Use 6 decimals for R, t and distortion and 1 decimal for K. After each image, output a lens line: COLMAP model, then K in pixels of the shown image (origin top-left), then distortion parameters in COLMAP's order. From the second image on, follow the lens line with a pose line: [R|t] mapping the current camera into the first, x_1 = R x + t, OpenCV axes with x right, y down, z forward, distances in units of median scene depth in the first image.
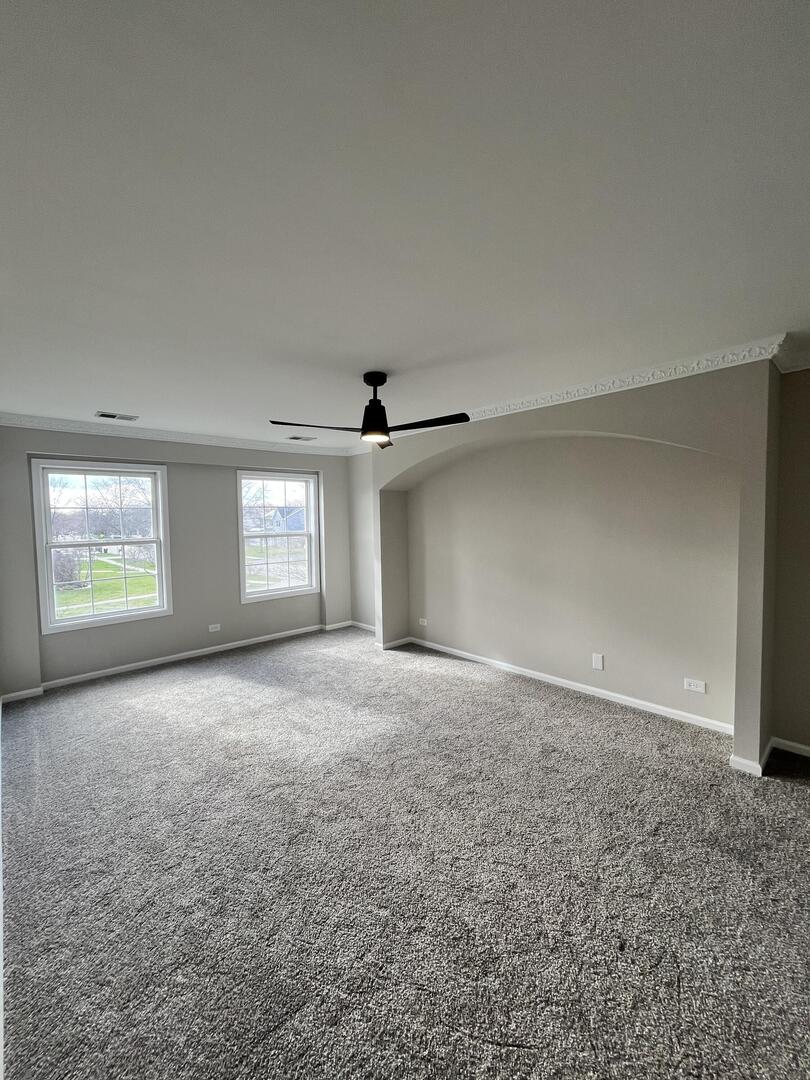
lens RADIAL K [[435.9, 0, 402.8], [0, 435.9, 538.2], [0, 0, 1]] dist [-0.003524, -0.000158]
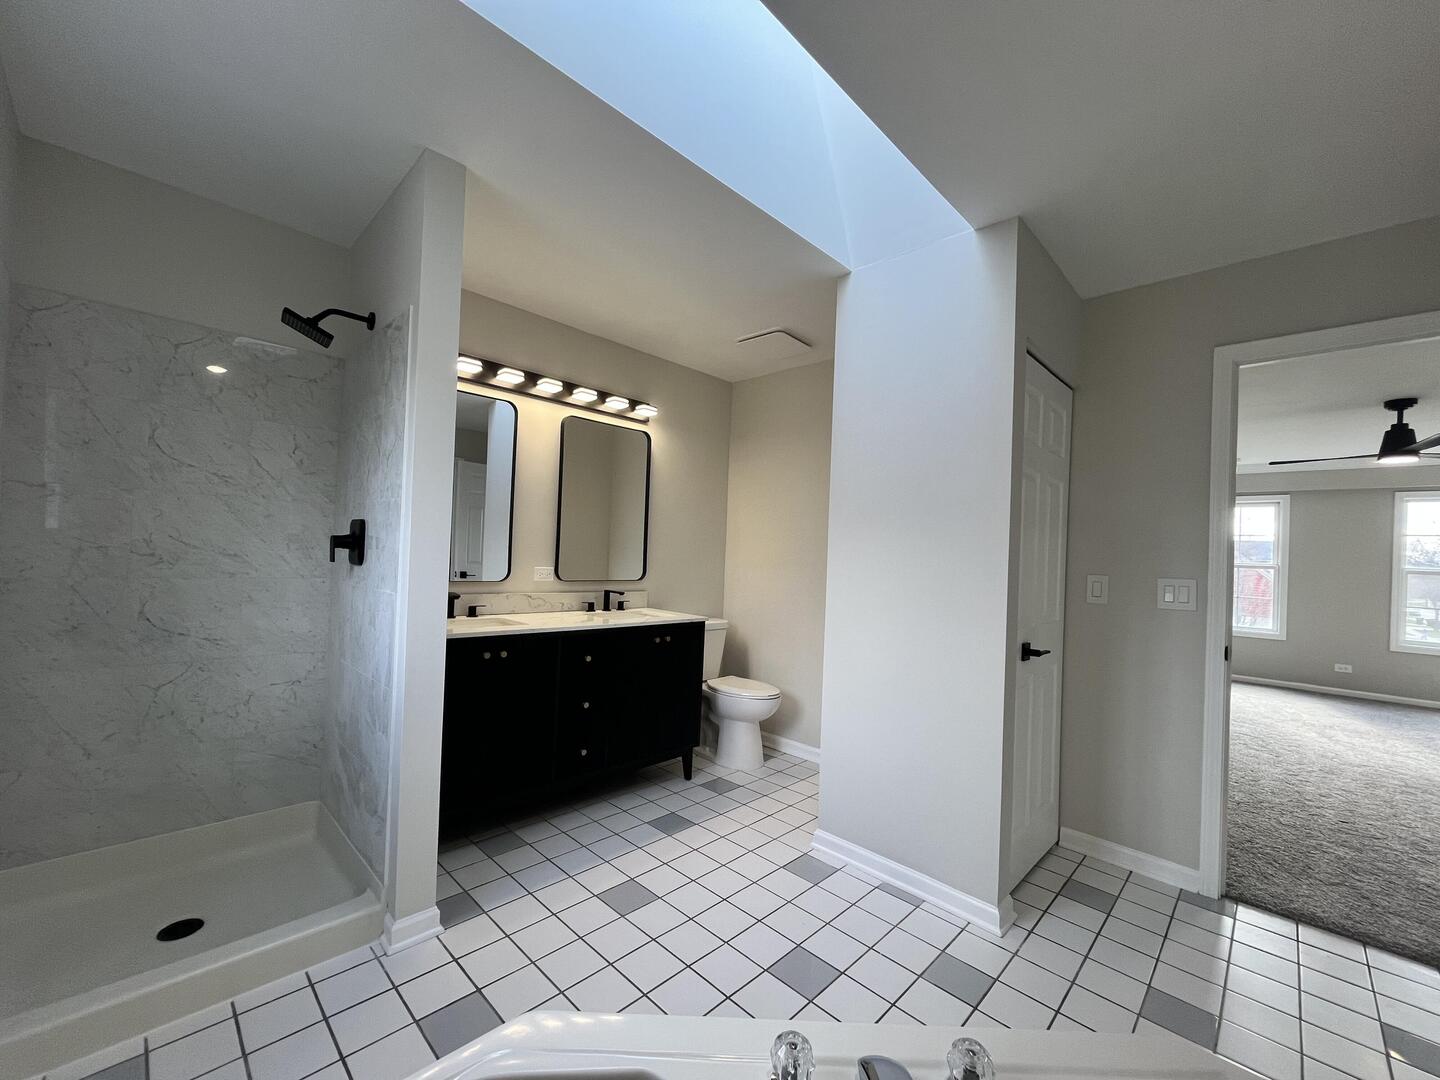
lens RADIAL K [[581.2, 0, 715.8], [0, 581.2, 543.4], [0, 0, 1]] dist [-0.003524, -0.000158]
pose [[0.047063, 0.007480, -0.998864, 1.242207], [-0.095145, 0.995459, 0.002972, 0.120113], [0.994350, 0.094897, 0.047561, -0.665821]]
